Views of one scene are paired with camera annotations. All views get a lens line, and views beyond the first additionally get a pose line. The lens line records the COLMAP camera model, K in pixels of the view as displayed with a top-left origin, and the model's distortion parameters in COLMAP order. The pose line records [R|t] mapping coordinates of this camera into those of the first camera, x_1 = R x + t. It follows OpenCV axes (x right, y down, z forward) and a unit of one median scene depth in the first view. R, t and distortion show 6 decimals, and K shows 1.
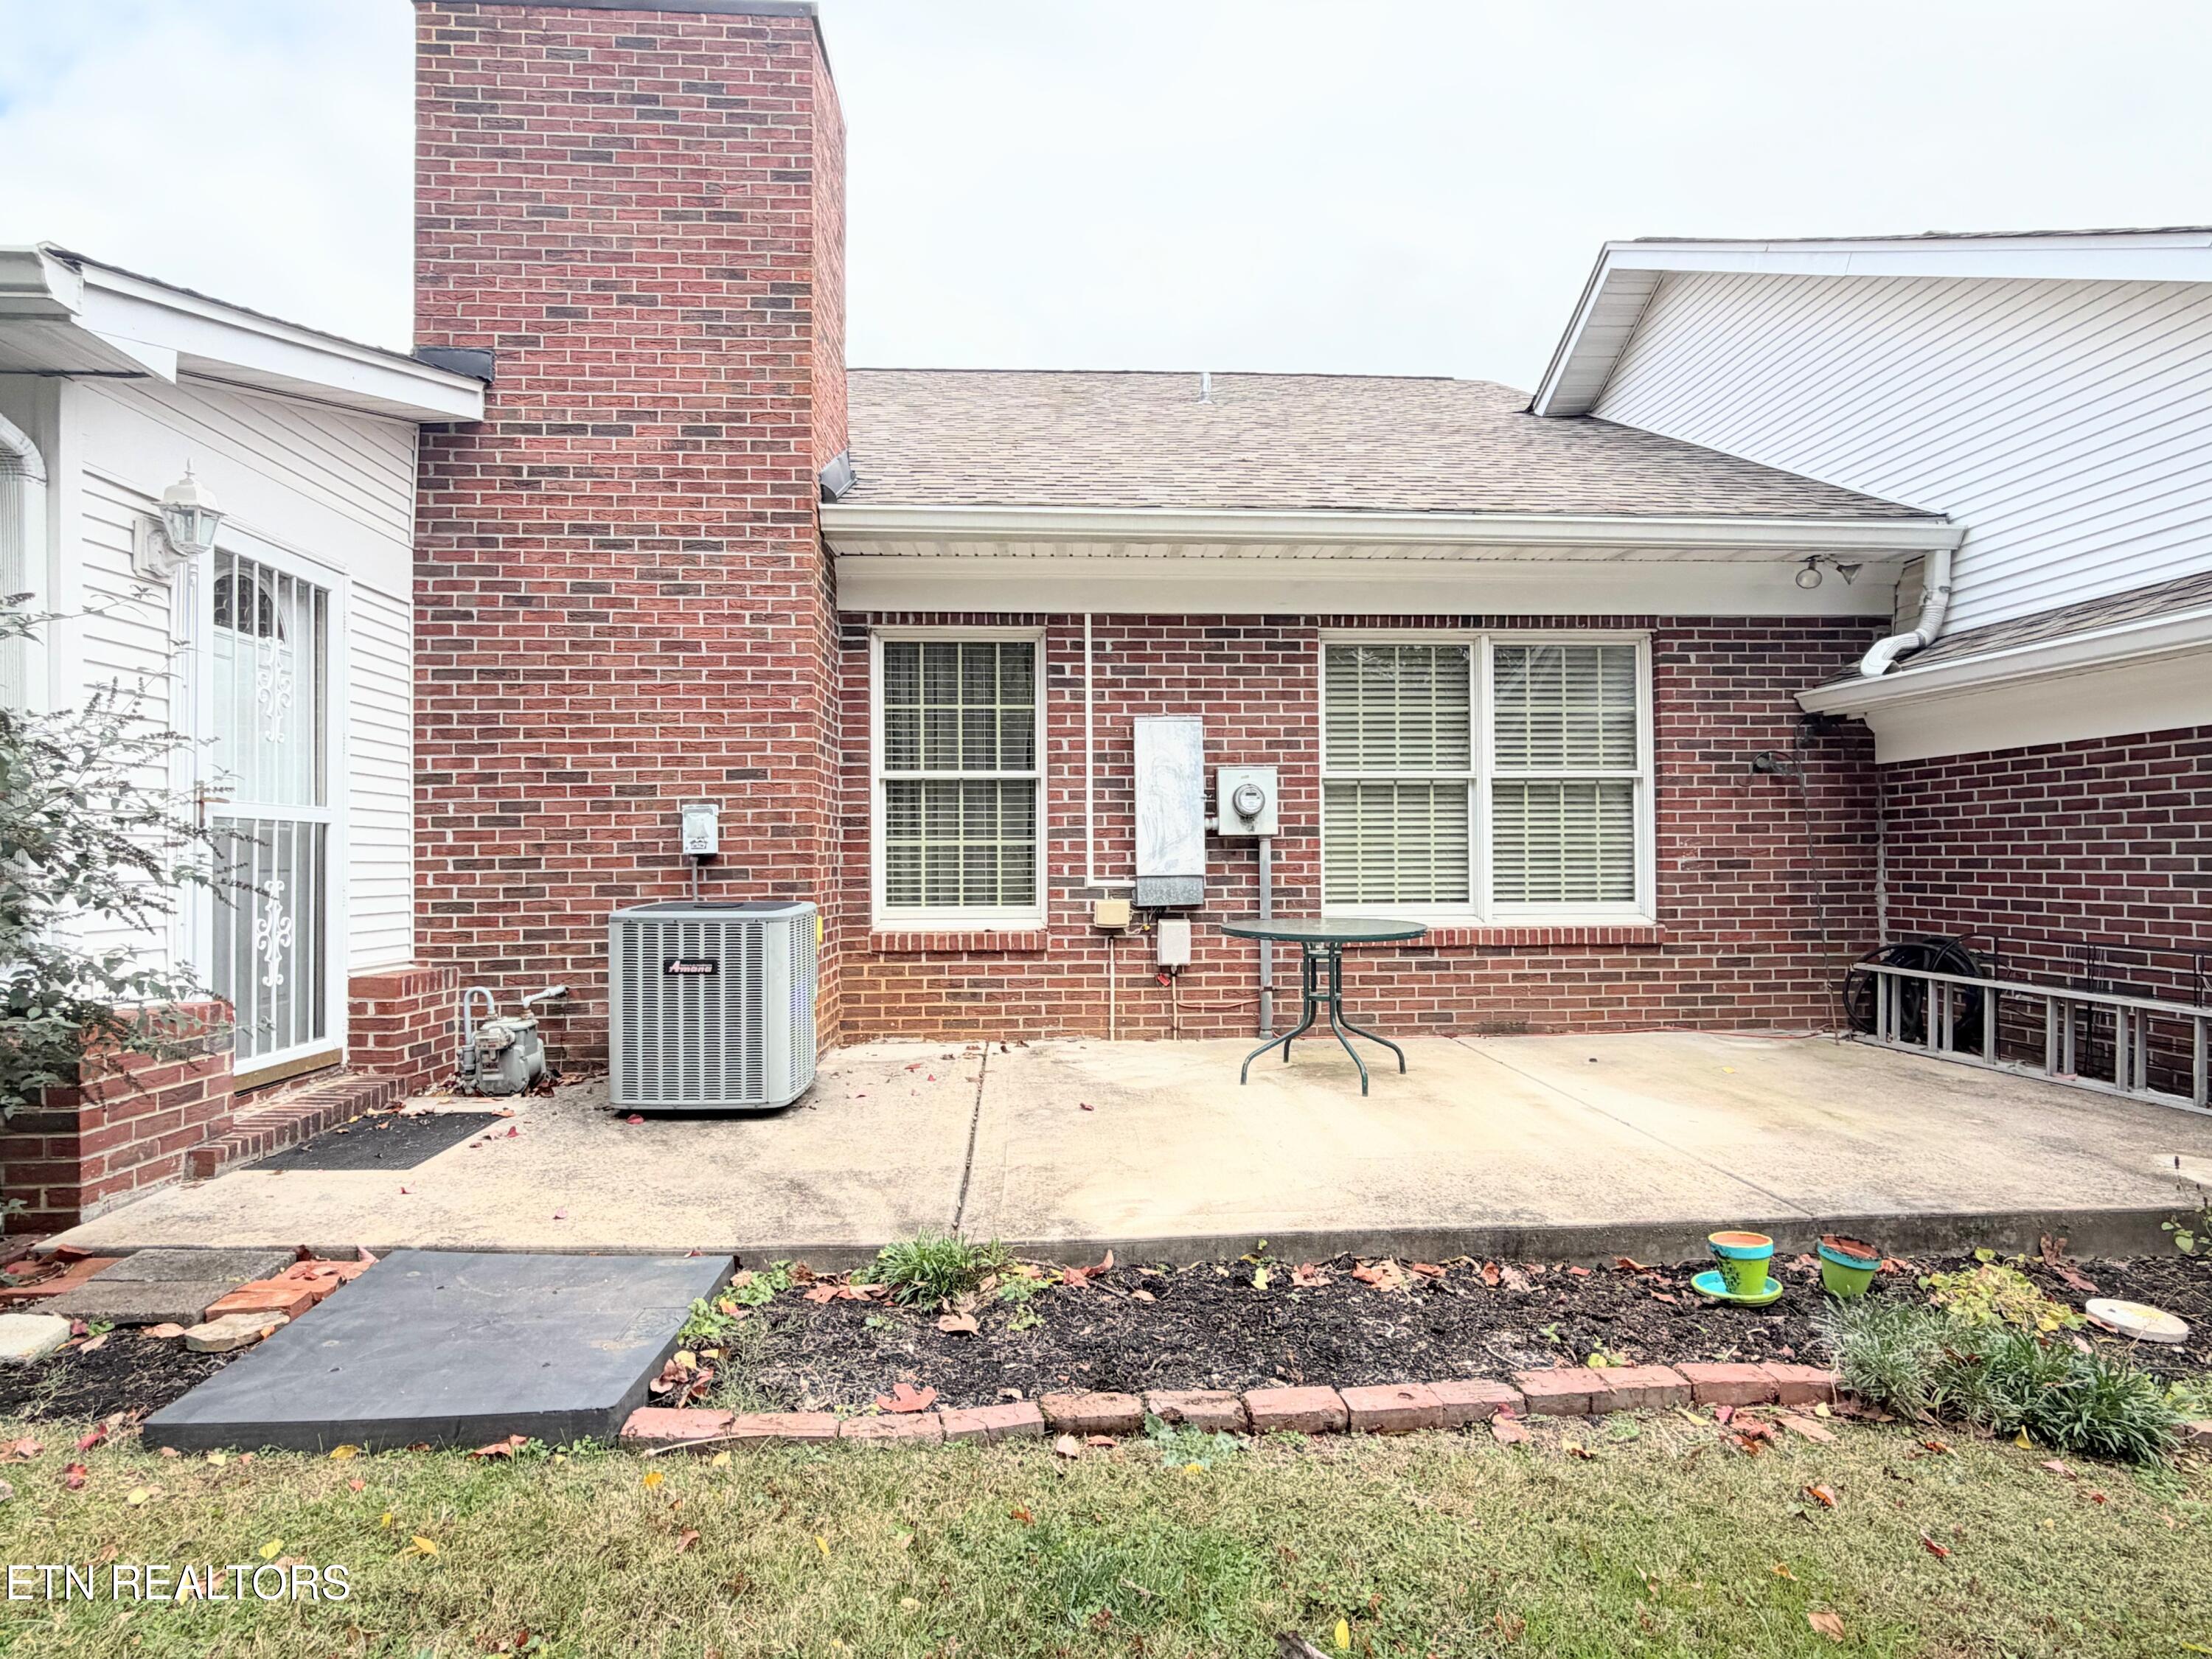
lens RADIAL K [[1212.1, 0, 1106.5], [0, 1212.1, 831.6], [0, 0, 1]] dist [-0.000642, -0.000340]
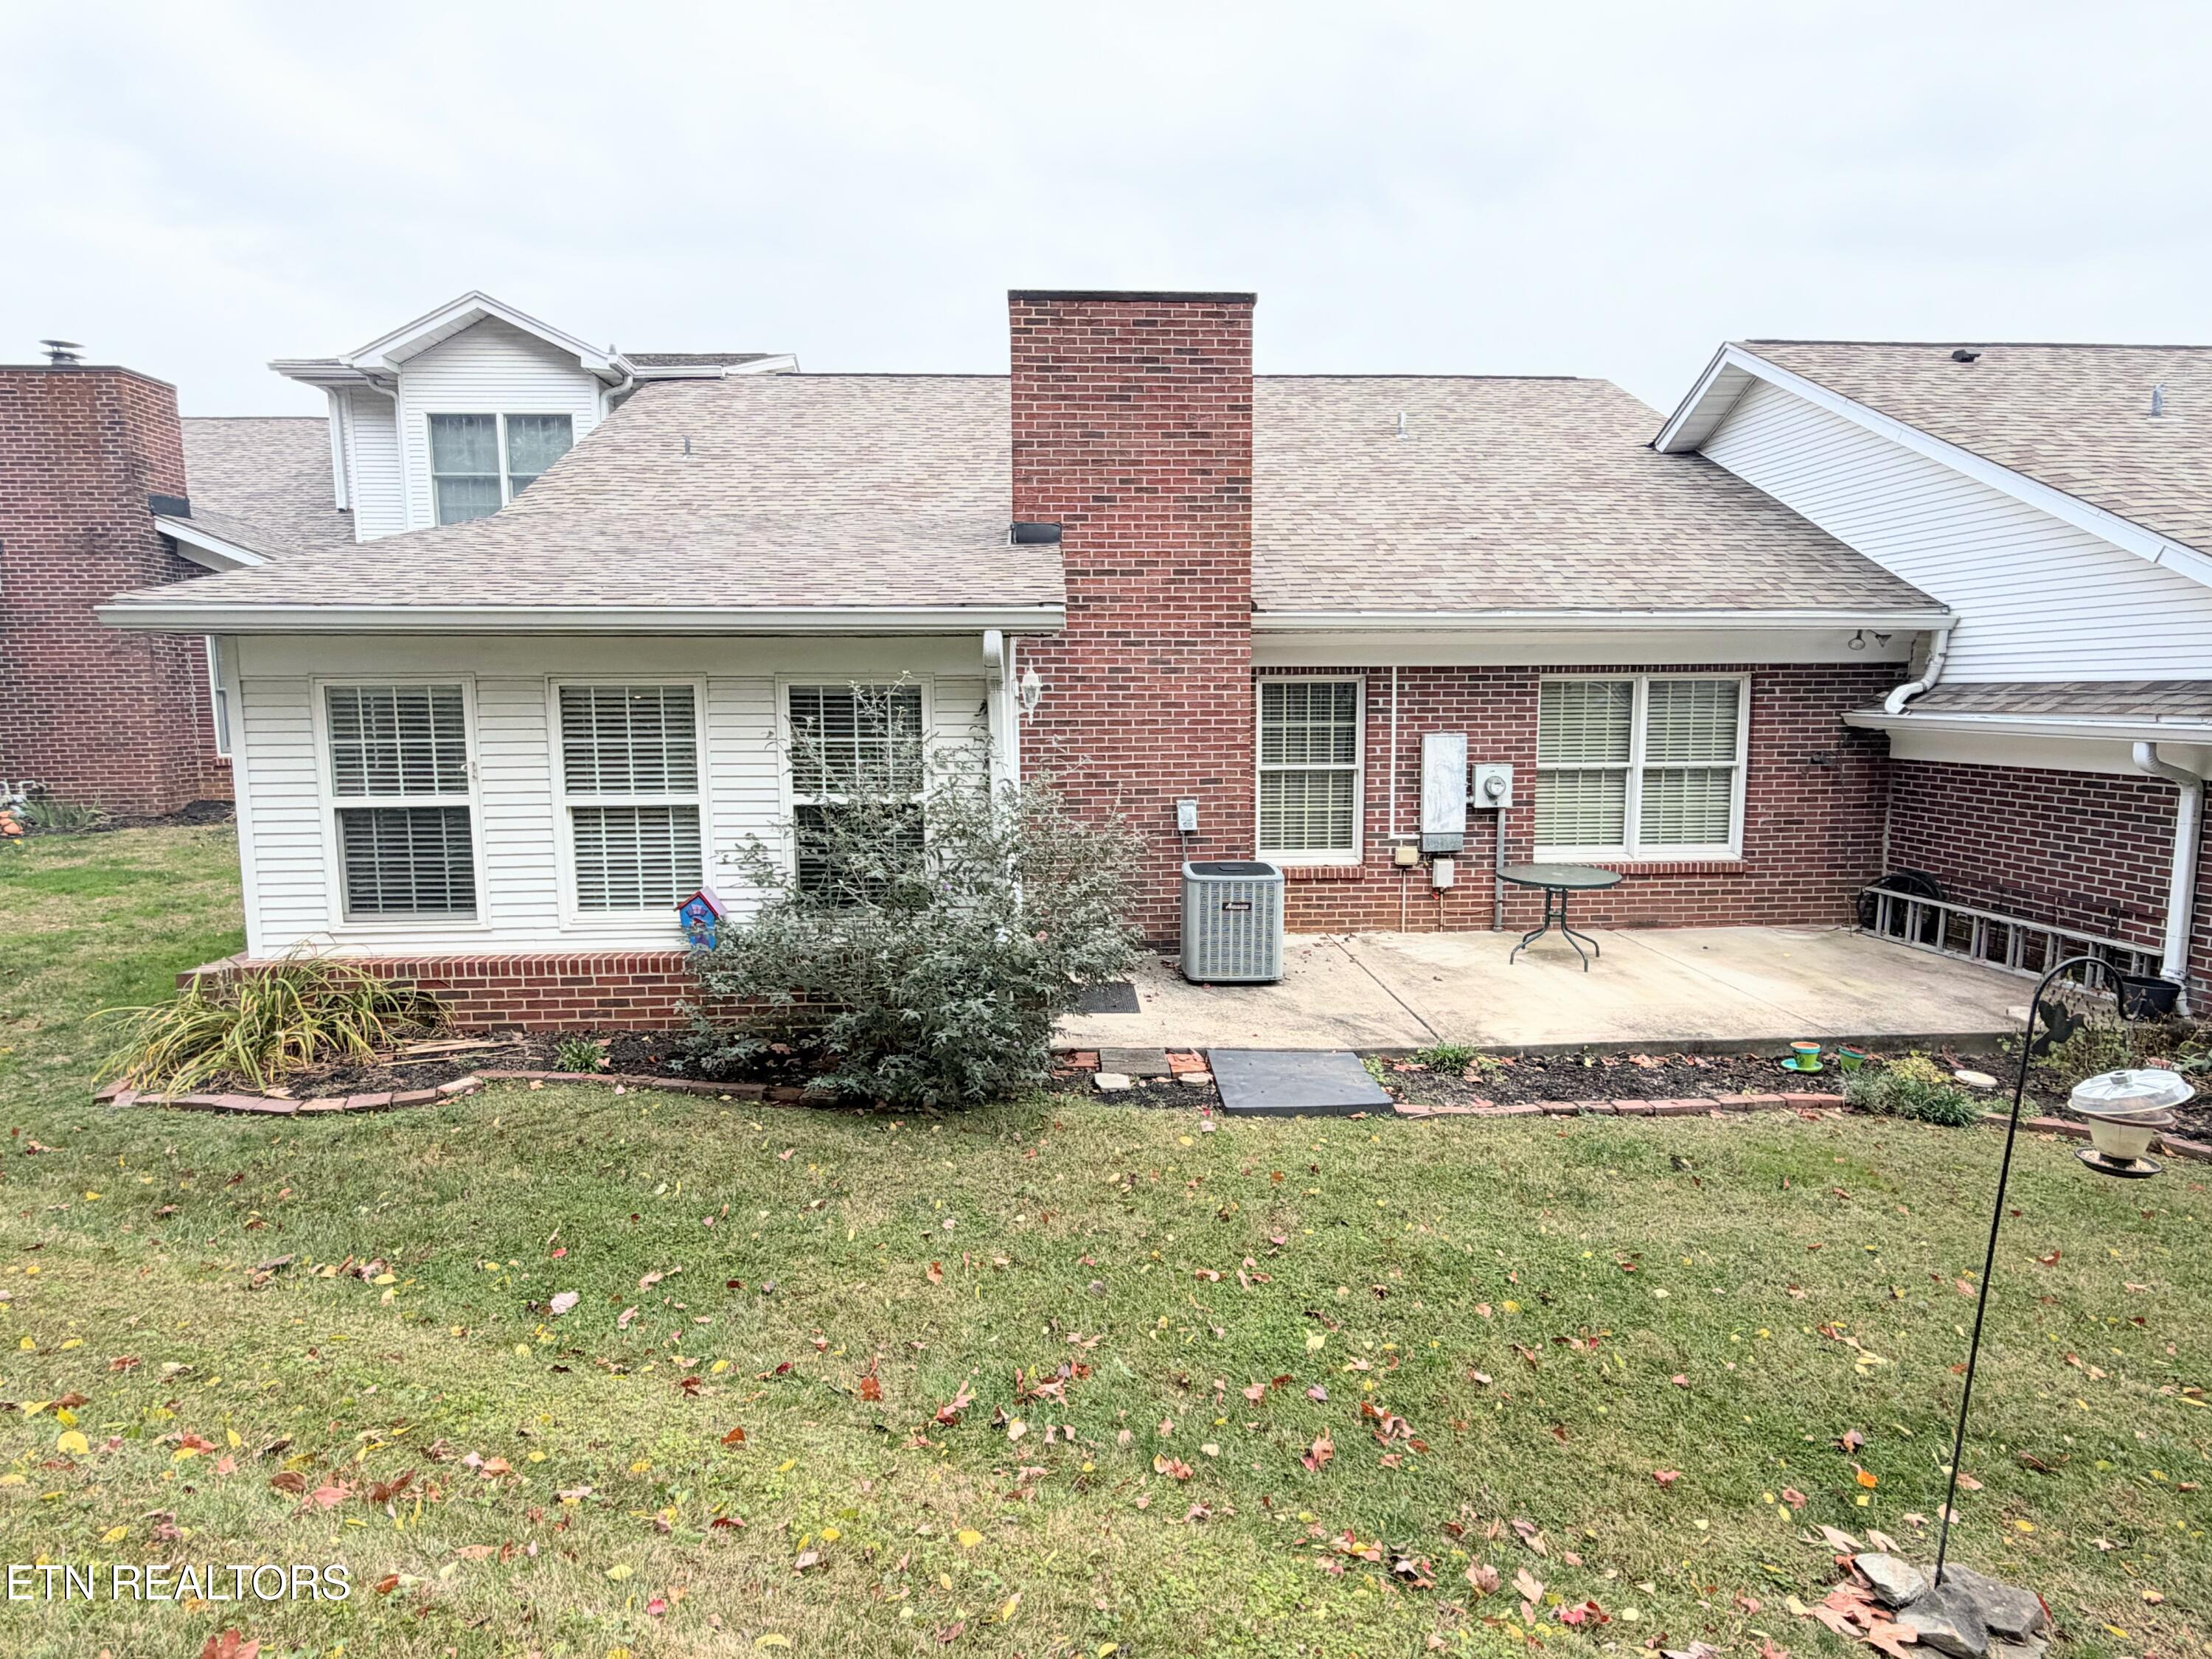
lens RADIAL K [[1212.1, 0, 1105.6], [0, 1212.1, 834.1], [0, 0, 1]] dist [-0.000642, -0.000340]
pose [[0.999968, -0.000449, -0.008040, -0.431154], [0.001555, 0.990431, 0.138004, -0.207522], [0.007901, -0.138012, 0.990399, -0.674960]]
